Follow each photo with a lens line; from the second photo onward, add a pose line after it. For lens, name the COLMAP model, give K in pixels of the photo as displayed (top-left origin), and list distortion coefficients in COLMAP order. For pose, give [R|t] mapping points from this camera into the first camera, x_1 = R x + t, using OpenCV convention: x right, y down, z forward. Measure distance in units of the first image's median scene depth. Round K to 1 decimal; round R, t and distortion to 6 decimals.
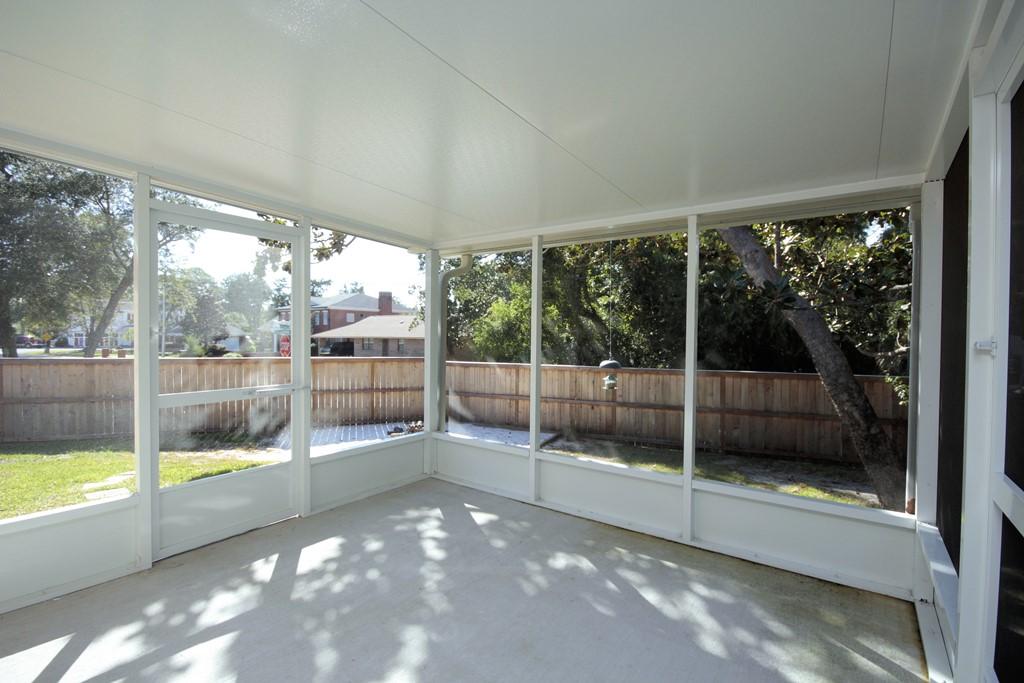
lens RADIAL K [[484.4, 0, 504.2], [0, 484.4, 341.7], [0, 0, 1]] dist [-0.003622, -0.001021]
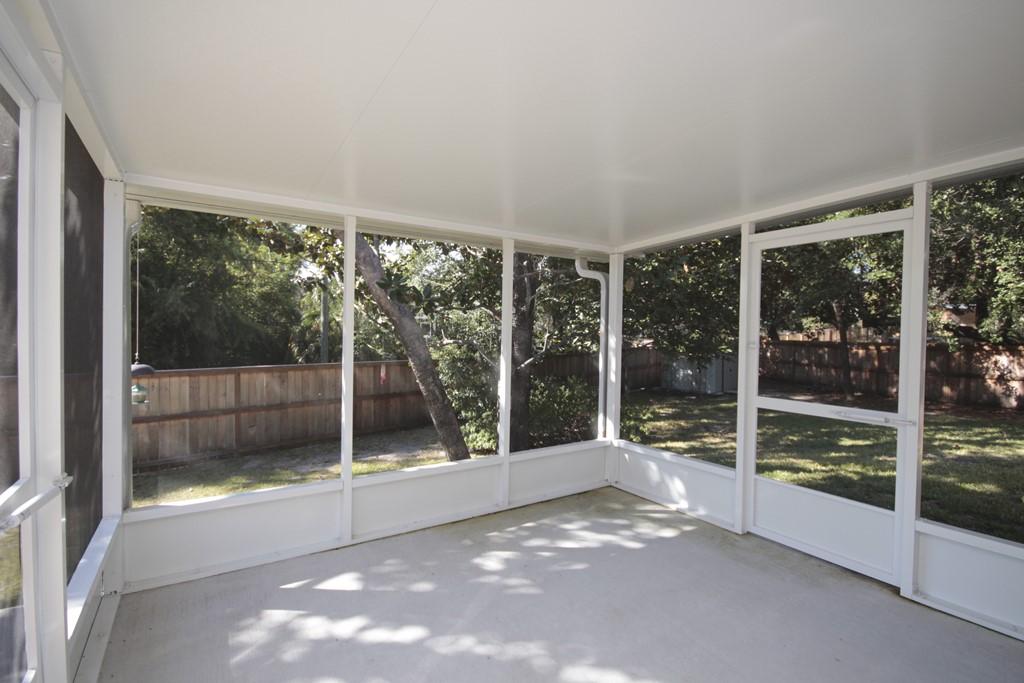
lens RADIAL K [[575.5, 0, 393.8], [0, 575.5, 341.7], [0, 0, 1]] dist [-0.002222, 0.000439]
pose [[0.323325, -0.029239, 0.945836, -0.977221], [0.001034, 0.999533, 0.030546, -0.043098], [-0.946287, -0.008899, 0.323204, 0.733749]]
